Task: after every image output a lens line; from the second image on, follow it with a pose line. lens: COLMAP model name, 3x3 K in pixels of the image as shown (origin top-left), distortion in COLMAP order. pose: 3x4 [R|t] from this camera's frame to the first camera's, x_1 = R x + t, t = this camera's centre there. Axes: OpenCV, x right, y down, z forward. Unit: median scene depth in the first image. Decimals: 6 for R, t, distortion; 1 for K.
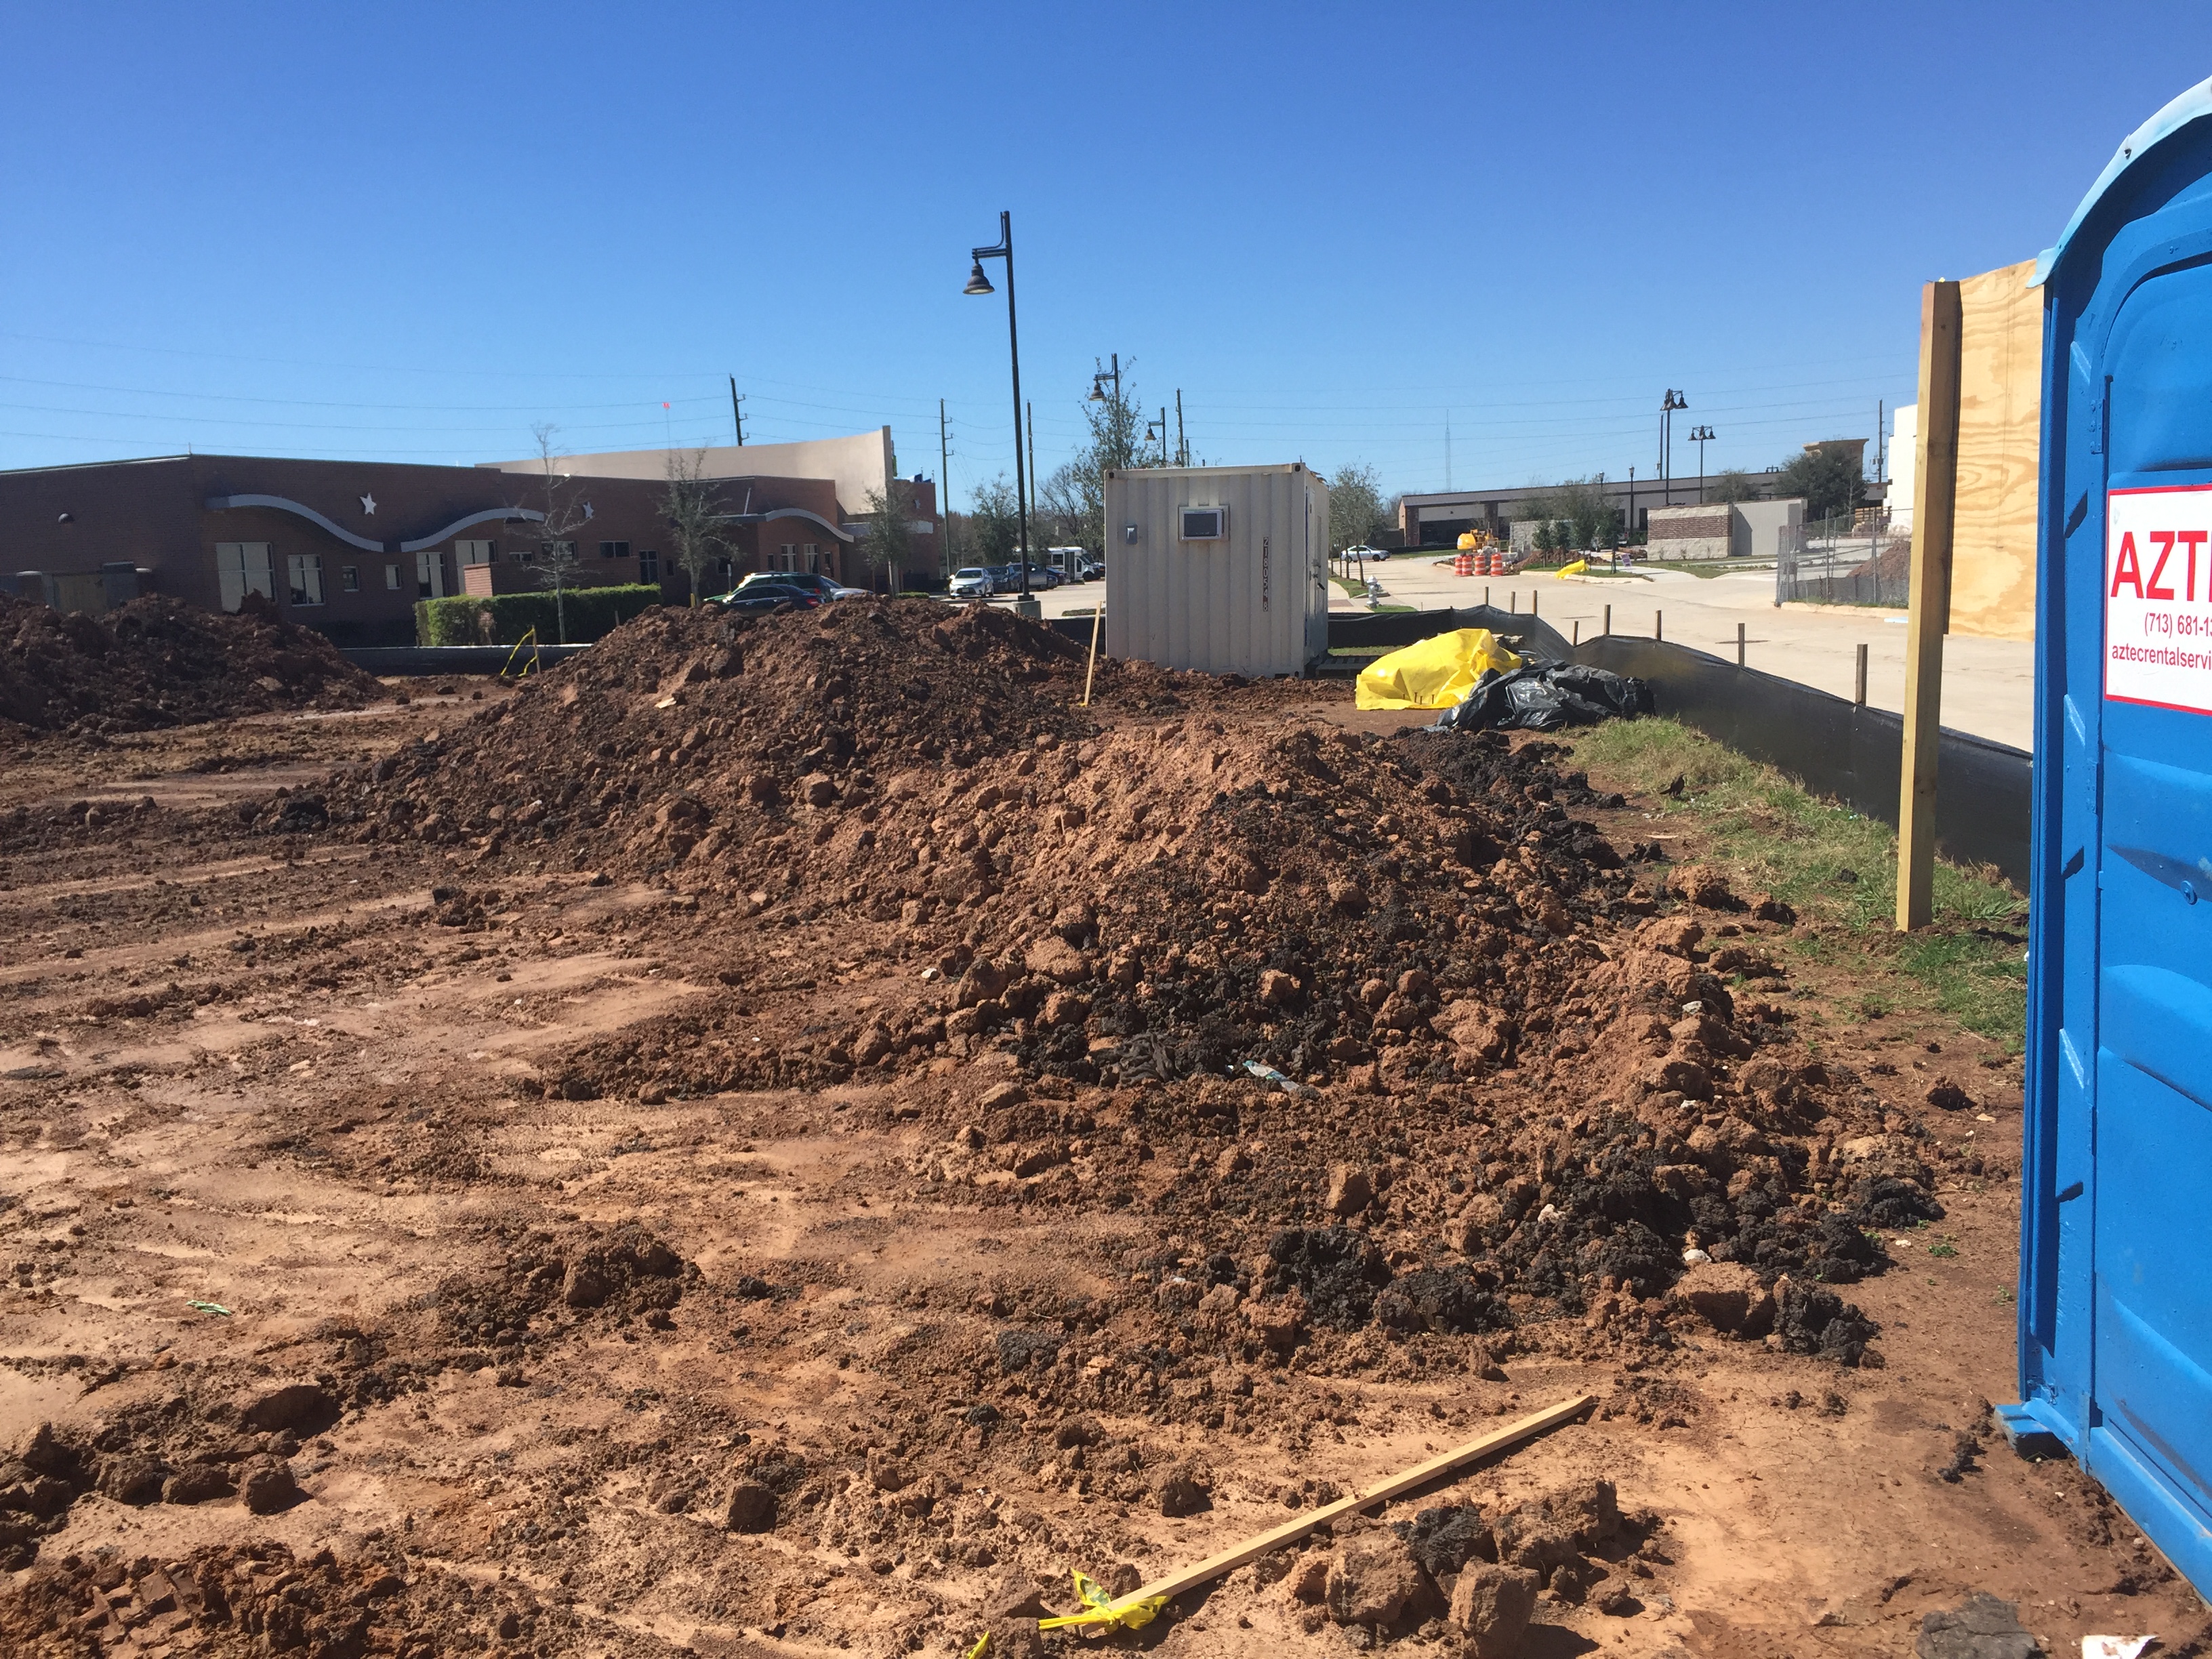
lens RADIAL K [[1964.8, 0, 1106.3], [0, 1964.8, 804.9], [0, 0, 1]] dist [0.104855, -0.146203]
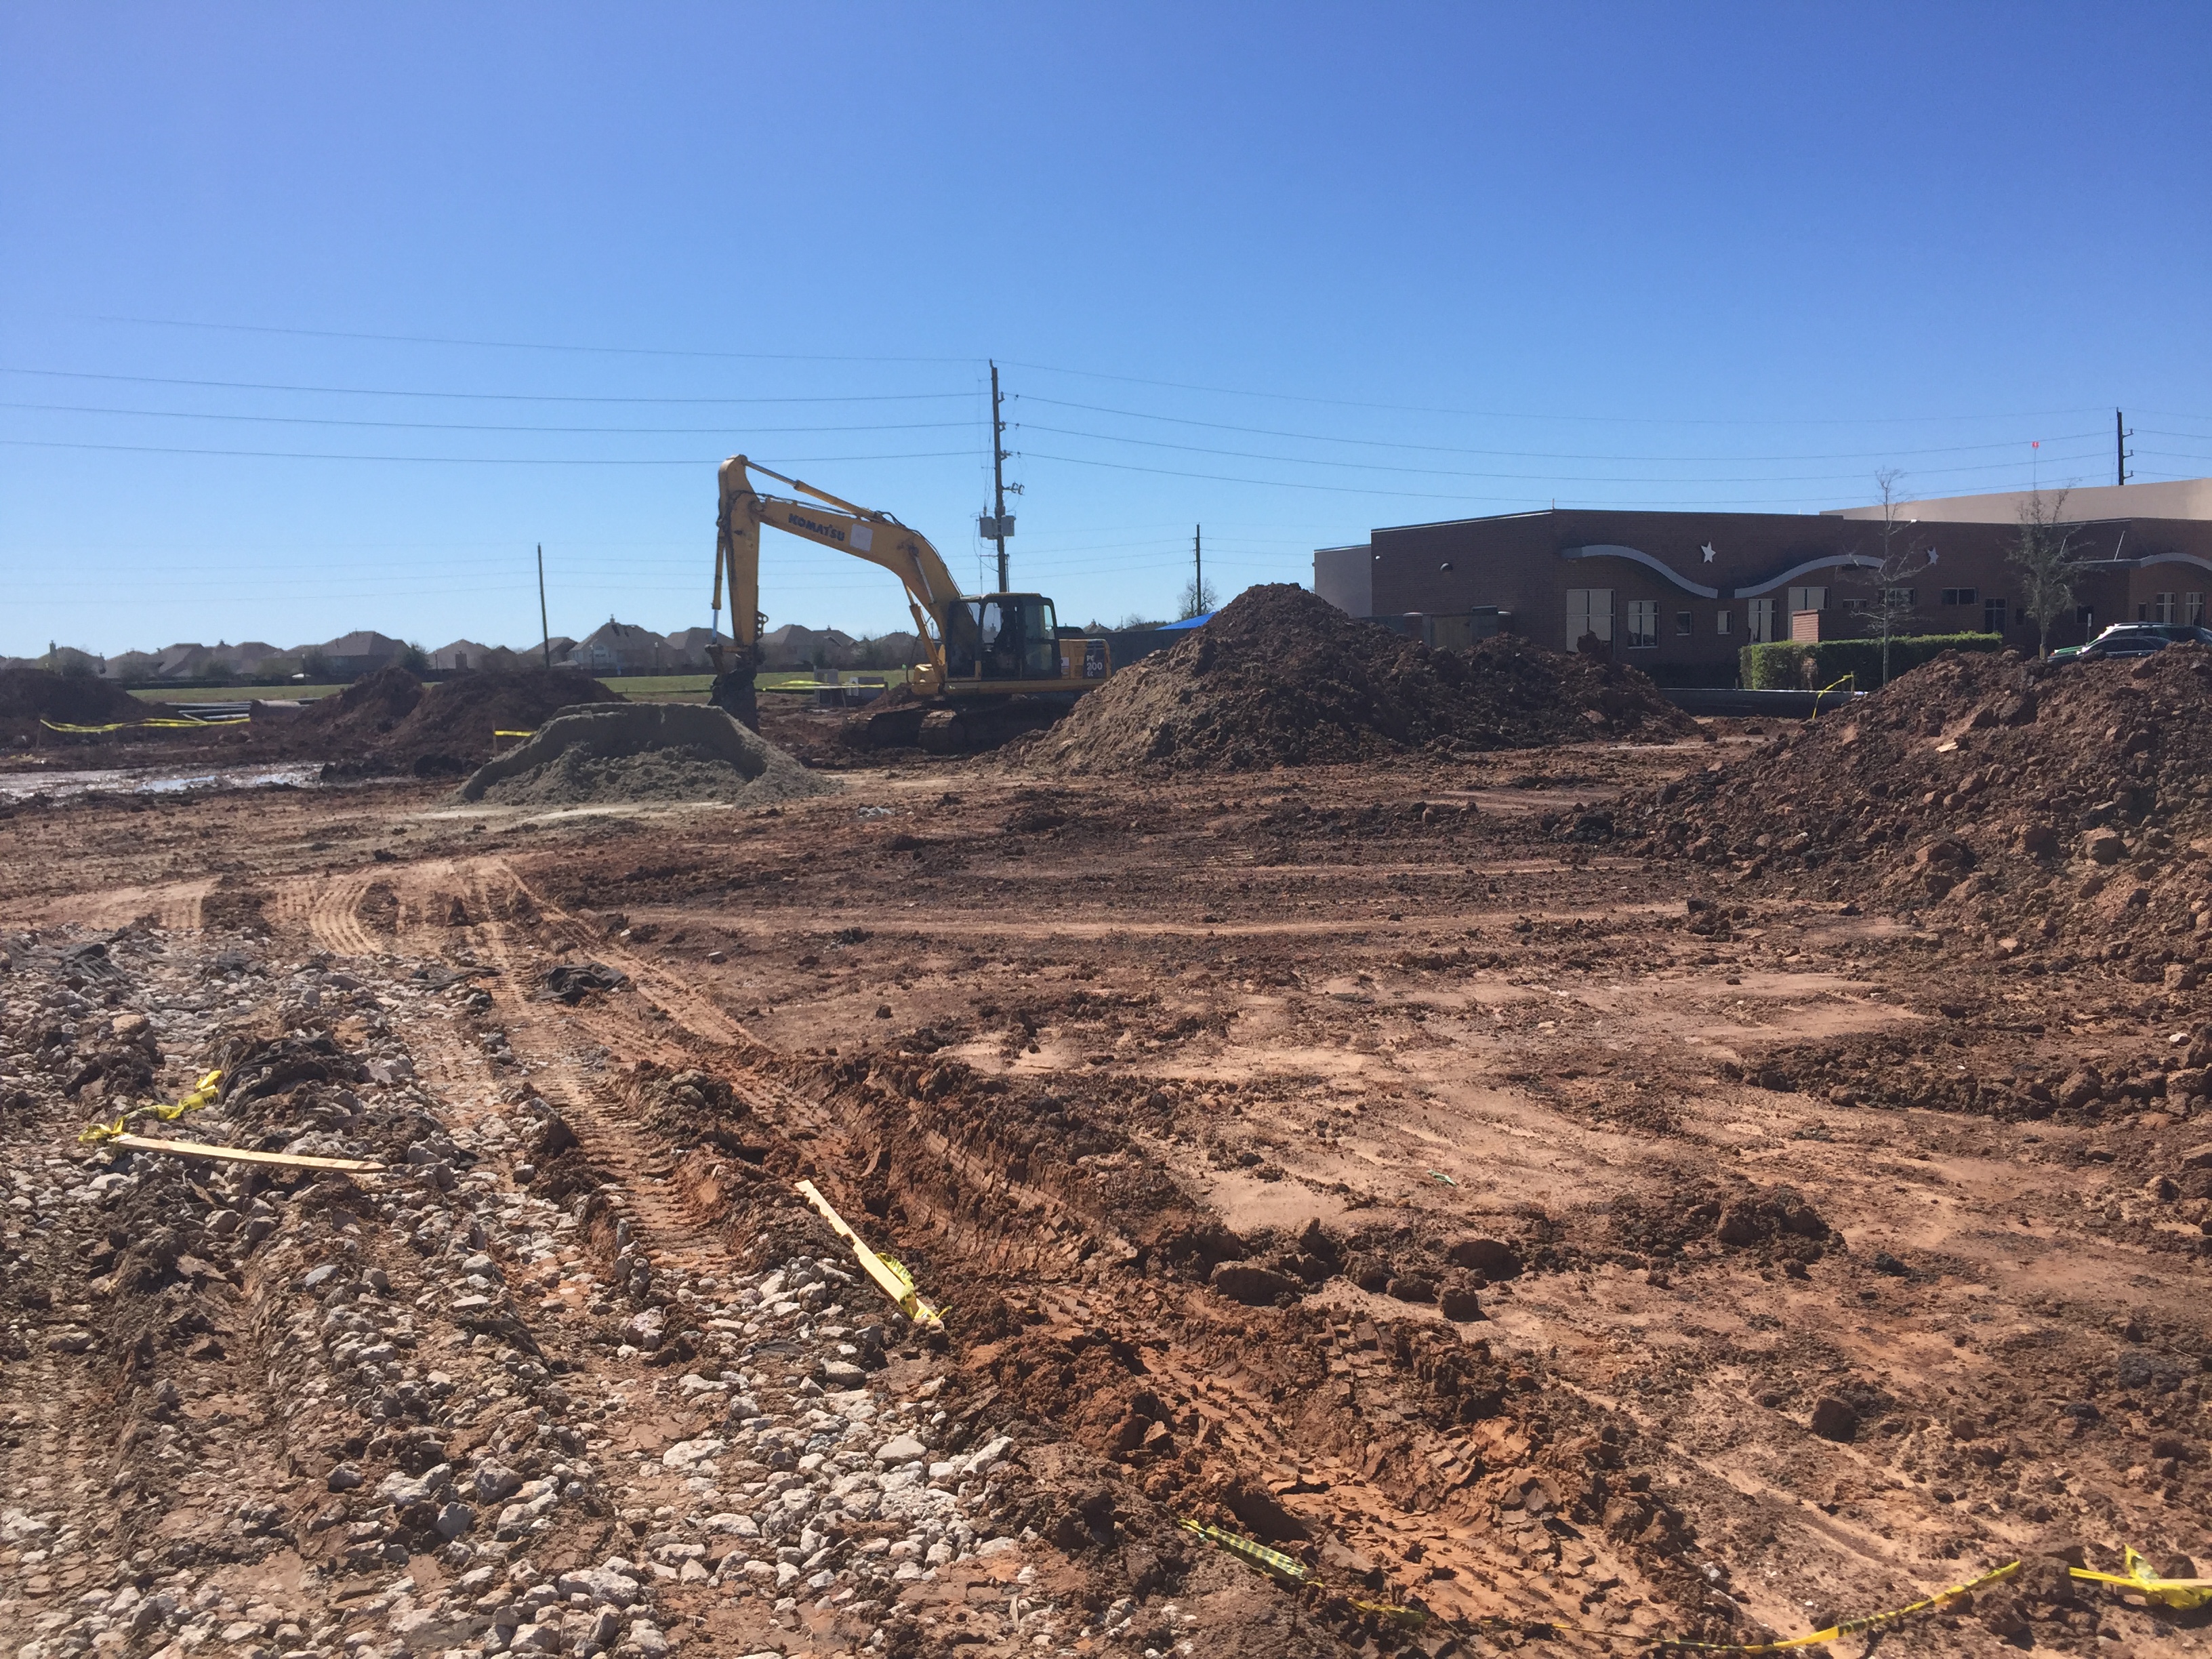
lens RADIAL K [[1964.8, 0, 1106.3], [0, 1964.8, 804.9], [0, 0, 1]] dist [0.104855, -0.146203]
pose [[0.795823, 0.074608, -0.600915, 0.094534], [-0.088757, 0.996034, 0.006119, 0.018424], [0.598989, 0.048466, 0.799289, -0.117515]]
